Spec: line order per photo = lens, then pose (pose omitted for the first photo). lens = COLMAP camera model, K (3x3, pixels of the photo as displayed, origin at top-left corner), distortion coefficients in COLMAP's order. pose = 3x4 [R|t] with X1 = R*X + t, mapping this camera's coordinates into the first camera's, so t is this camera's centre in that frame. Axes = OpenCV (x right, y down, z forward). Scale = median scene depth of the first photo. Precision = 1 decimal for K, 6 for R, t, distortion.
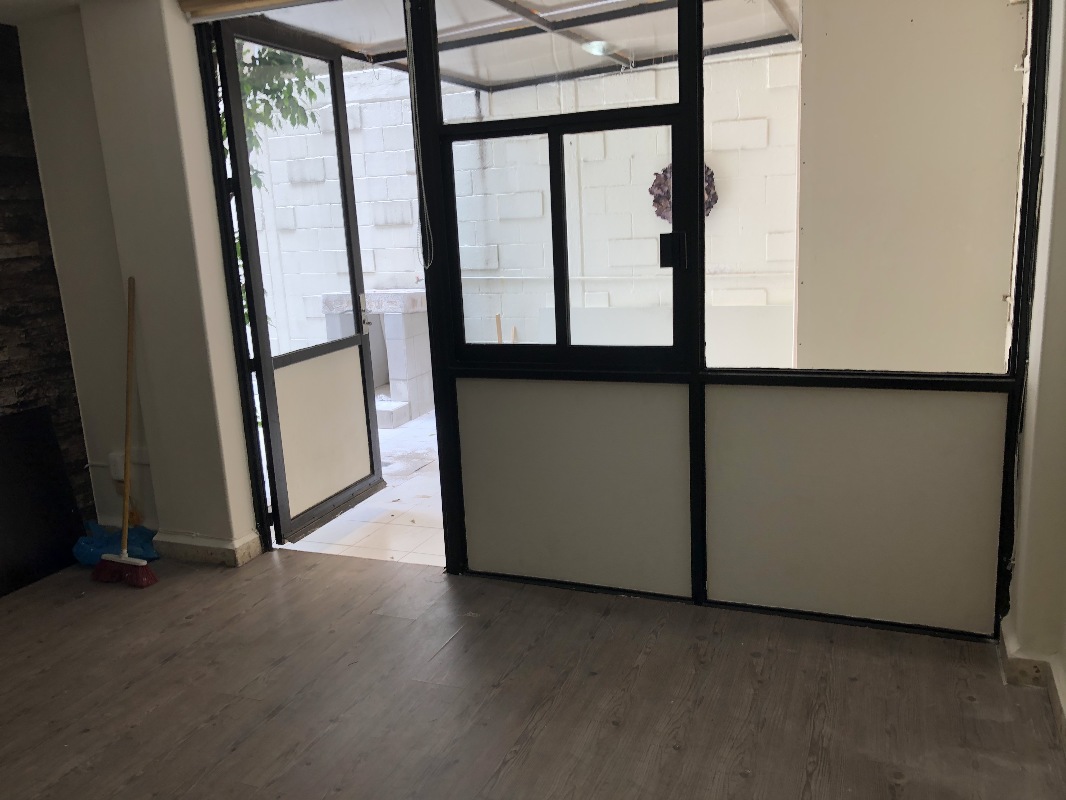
lens RADIAL K [[871.2, 0, 533.0], [0, 871.2, 400.0], [0, 0, 1]] dist [0.028735, 0.001844]
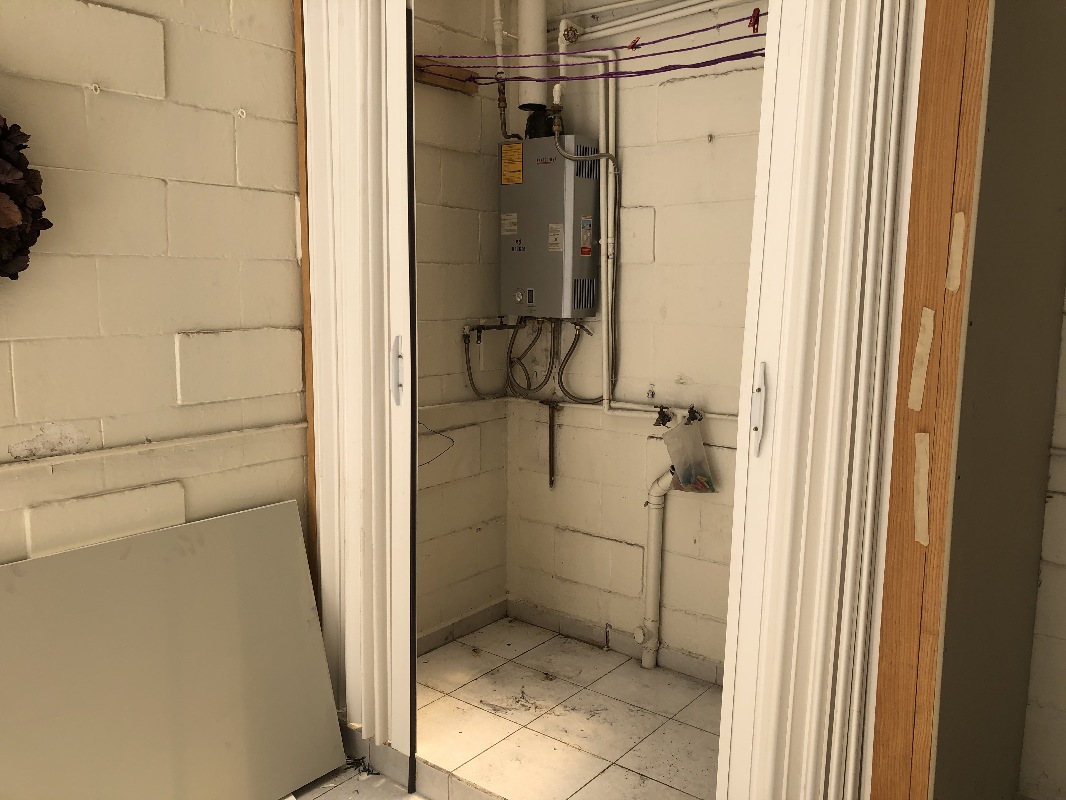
lens RADIAL K [[871.2, 0, 533.0], [0, 871.2, 400.0], [0, 0, 1]] dist [0.028735, 0.001844]
pose [[0.287379, -0.087220, 0.953838, -0.045856], [0.173504, 0.984111, 0.037714, -0.150050], [-0.941971, 0.154656, 0.297946, 0.747178]]
